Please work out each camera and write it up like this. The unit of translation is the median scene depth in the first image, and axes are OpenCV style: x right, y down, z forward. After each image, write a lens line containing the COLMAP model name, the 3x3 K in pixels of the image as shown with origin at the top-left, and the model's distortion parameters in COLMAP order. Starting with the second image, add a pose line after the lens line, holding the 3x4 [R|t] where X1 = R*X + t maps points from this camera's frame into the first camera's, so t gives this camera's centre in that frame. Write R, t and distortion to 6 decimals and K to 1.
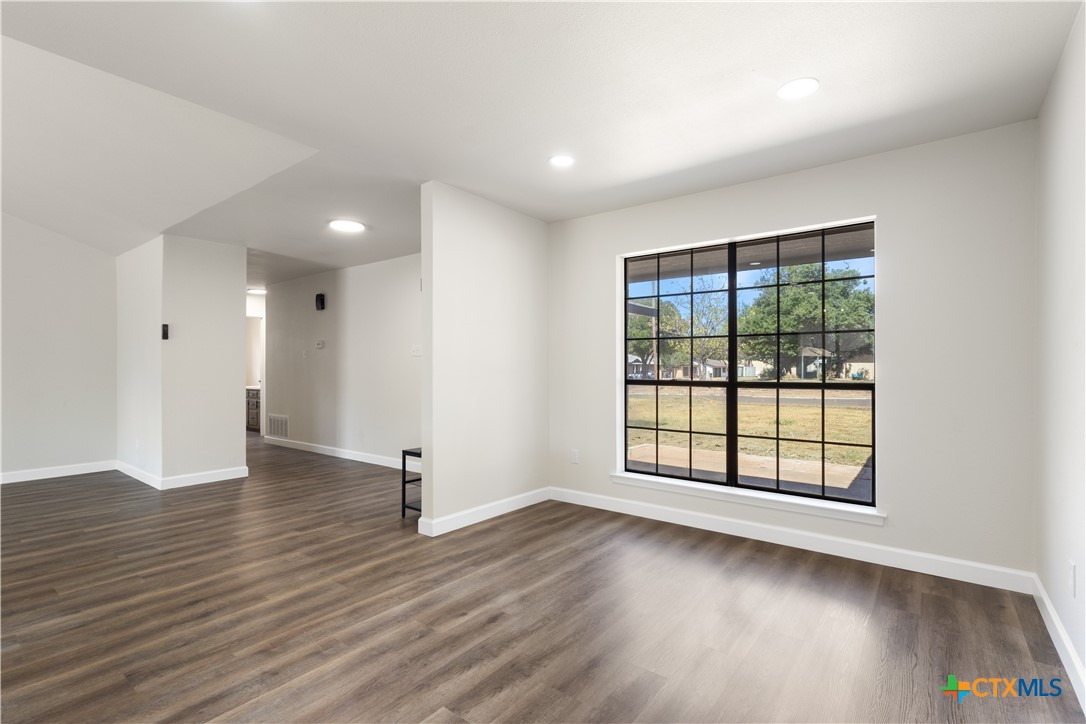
lens RADIAL K [[506.7, 0, 547.0], [0, 506.7, 364.8], [0, 0, 1]] dist [0.002428, 0.000575]
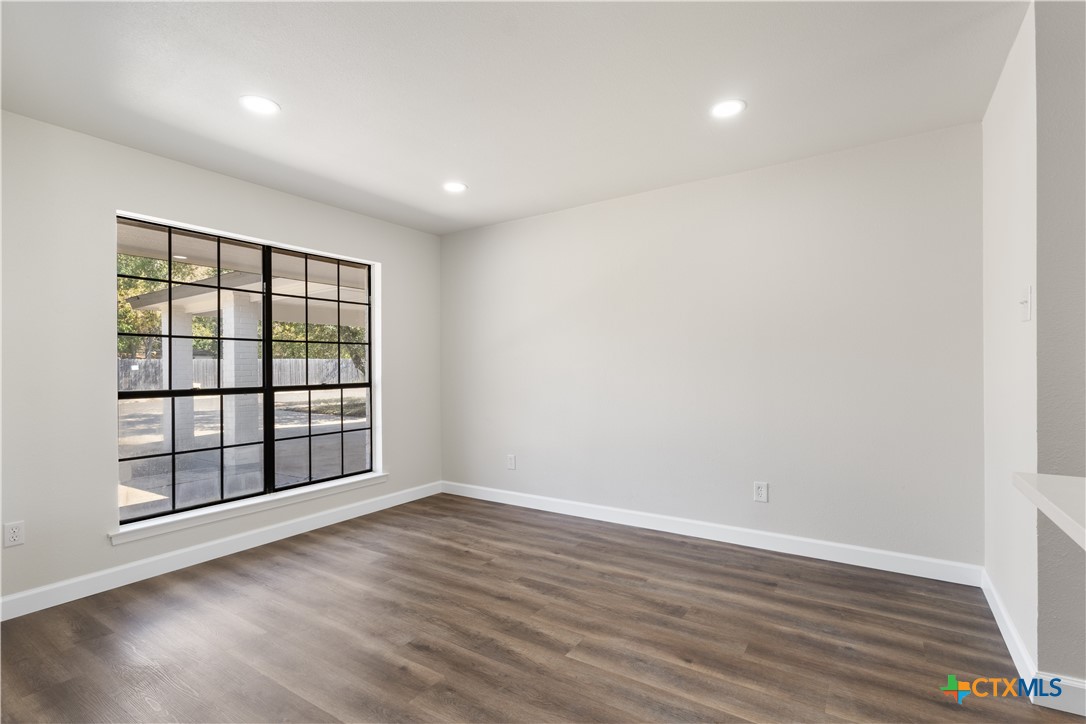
lens RADIAL K [[506.7, 0, 547.0], [0, 506.7, 364.8], [0, 0, 1]] dist [0.002428, 0.000575]
pose [[-0.070459, 0.003850, 0.997507, -0.851534], [0.003414, 0.999988, -0.003618, -0.005839], [-0.997509, 0.003151, -0.070471, 0.684314]]
